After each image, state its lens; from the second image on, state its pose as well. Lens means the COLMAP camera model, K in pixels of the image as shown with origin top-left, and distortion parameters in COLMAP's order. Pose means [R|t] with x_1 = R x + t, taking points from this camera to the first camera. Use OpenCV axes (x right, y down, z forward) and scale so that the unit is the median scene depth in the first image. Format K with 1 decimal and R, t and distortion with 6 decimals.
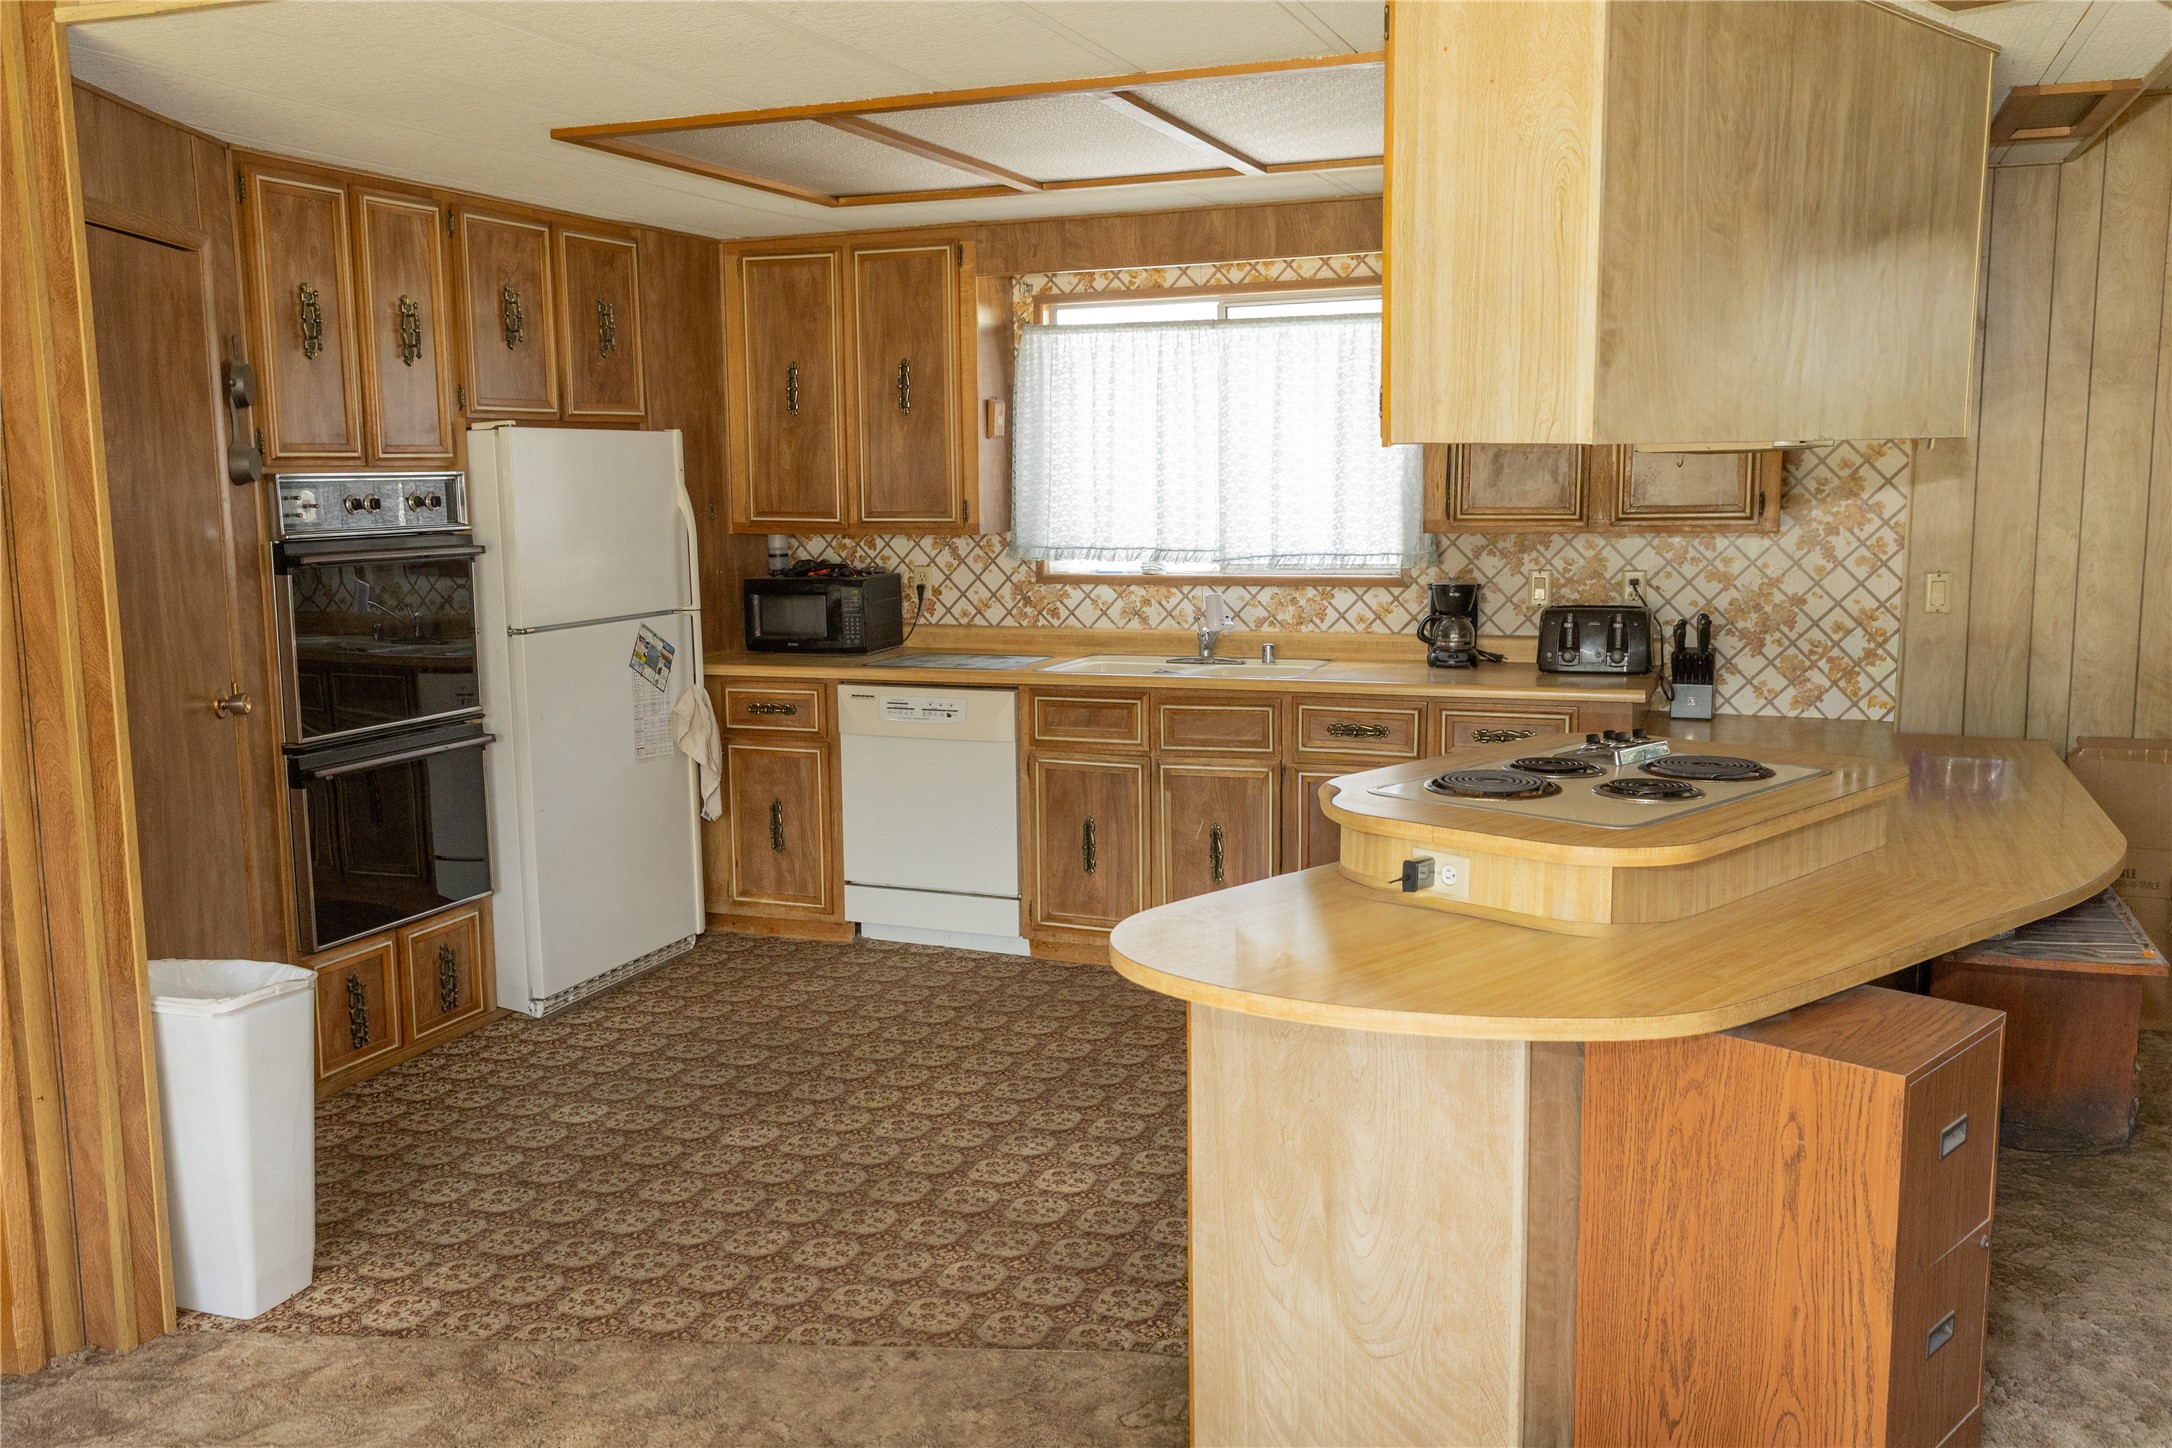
lens RADIAL K [[1699.9, 0, 1086.0], [0, 1699.9, 724.0], [0, 0, 1]] dist [0.031235, -0.006024]
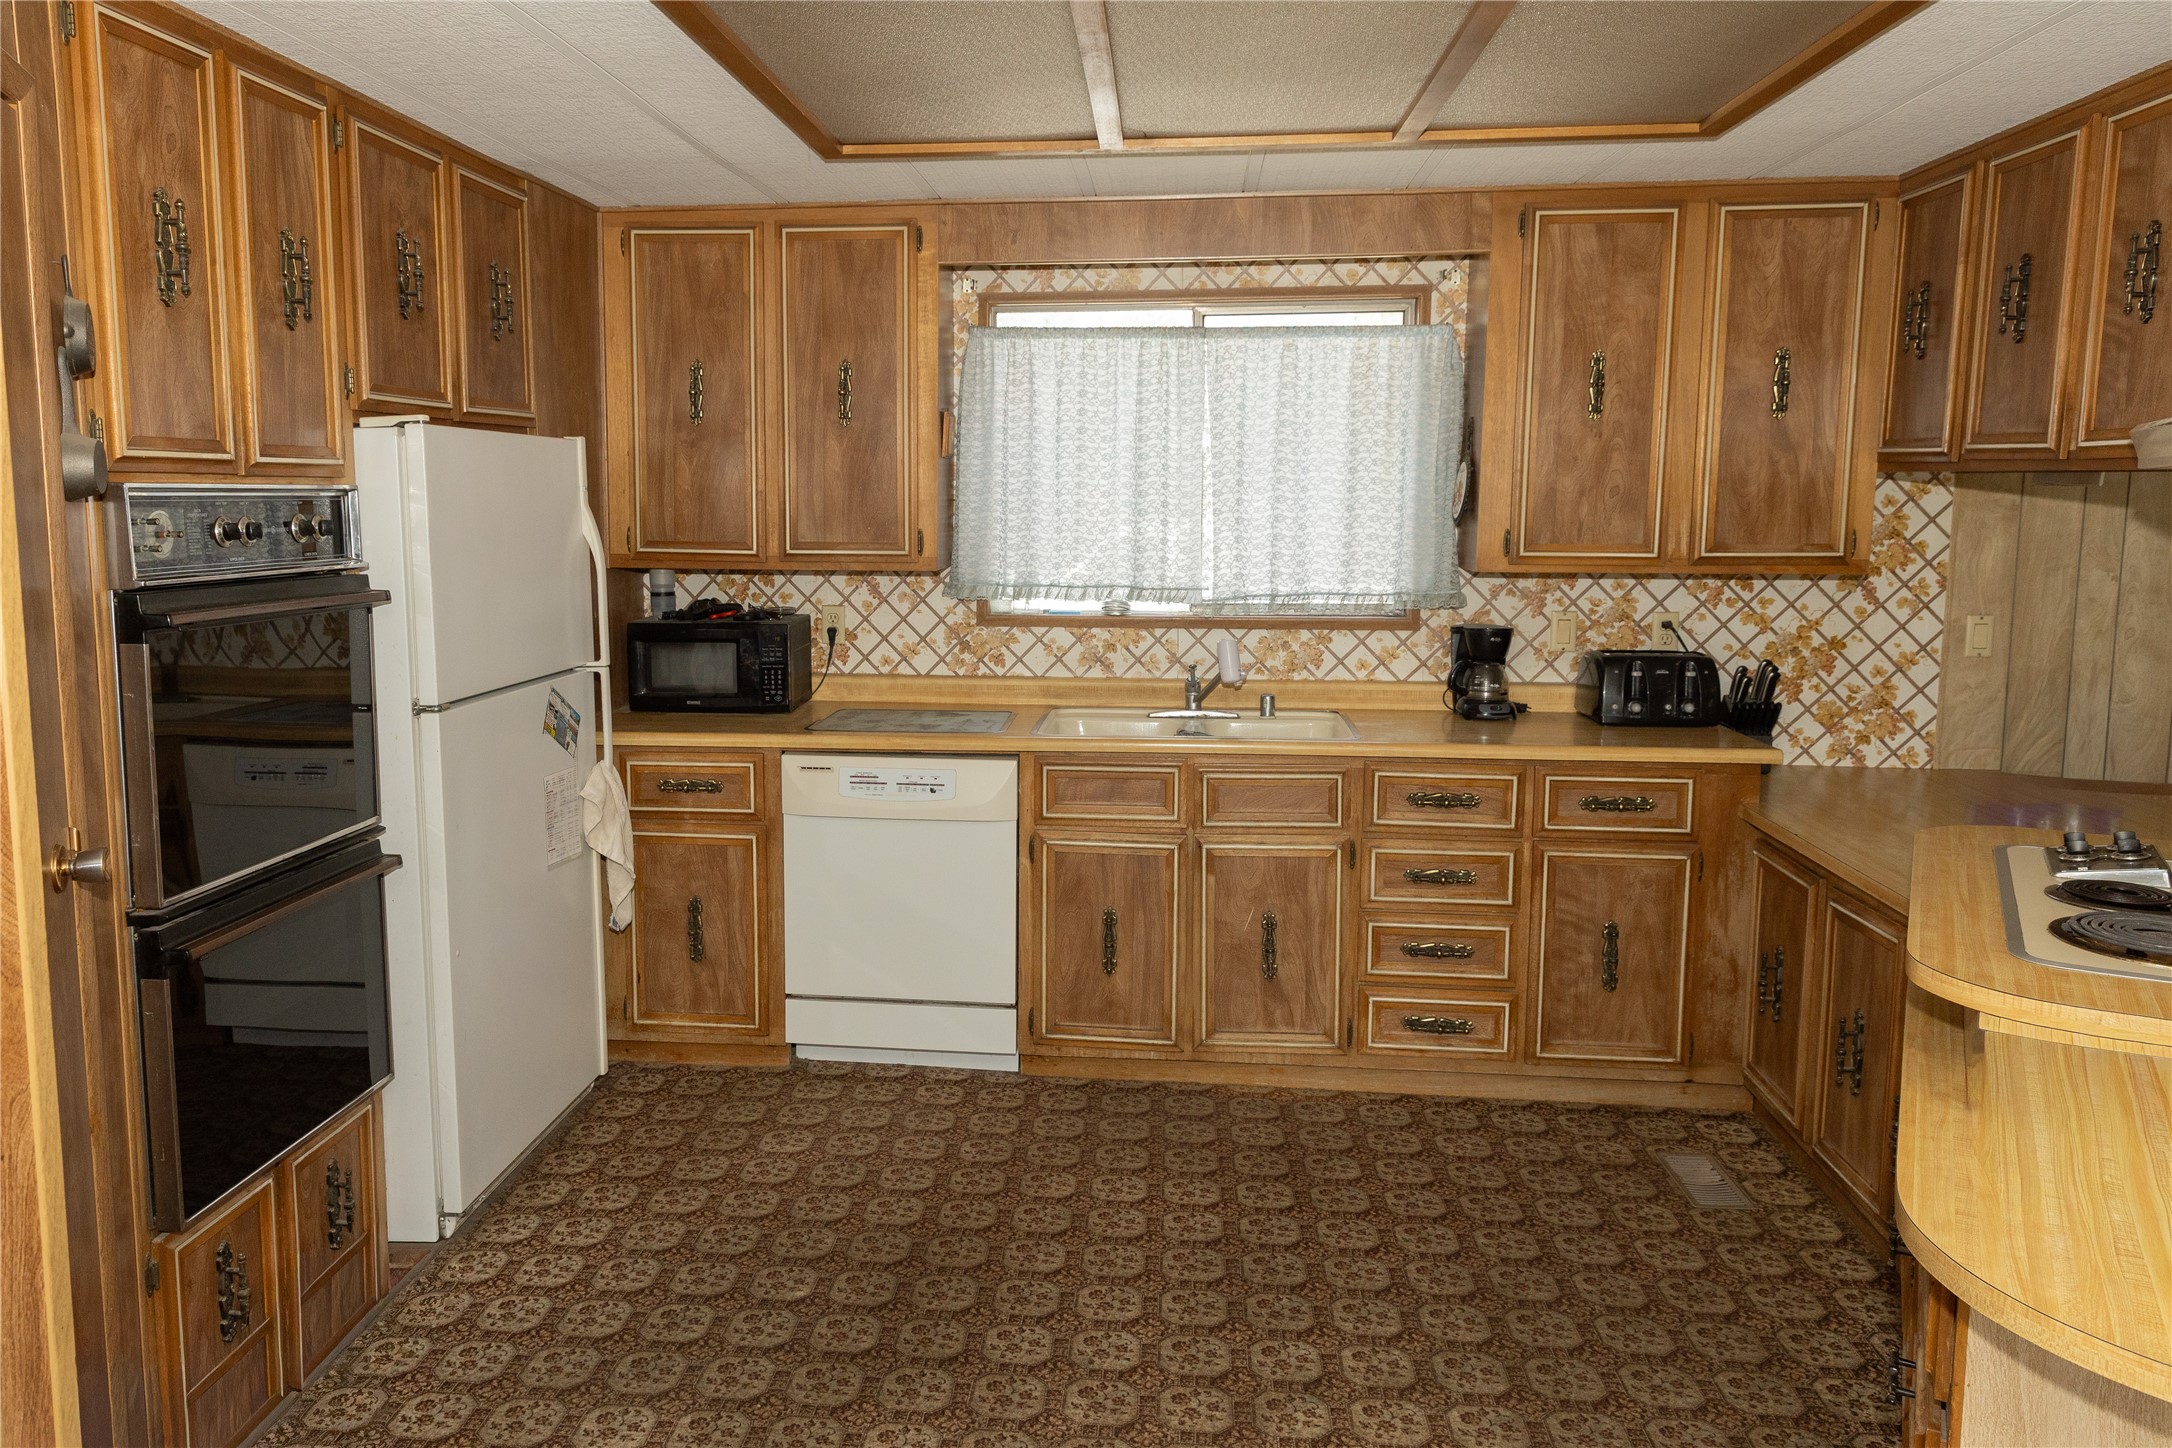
lens RADIAL K [[1521.3, 0, 1054.8], [0, 1521.3, 694.6], [0, 0, 1]] dist [0.013007, -0.002302]
pose [[0.969459, -0.017552, 0.244623, -0.197402], [0.022730, 0.999573, -0.018359, -0.035760], [-0.244197, 0.023359, 0.969444, 0.264052]]
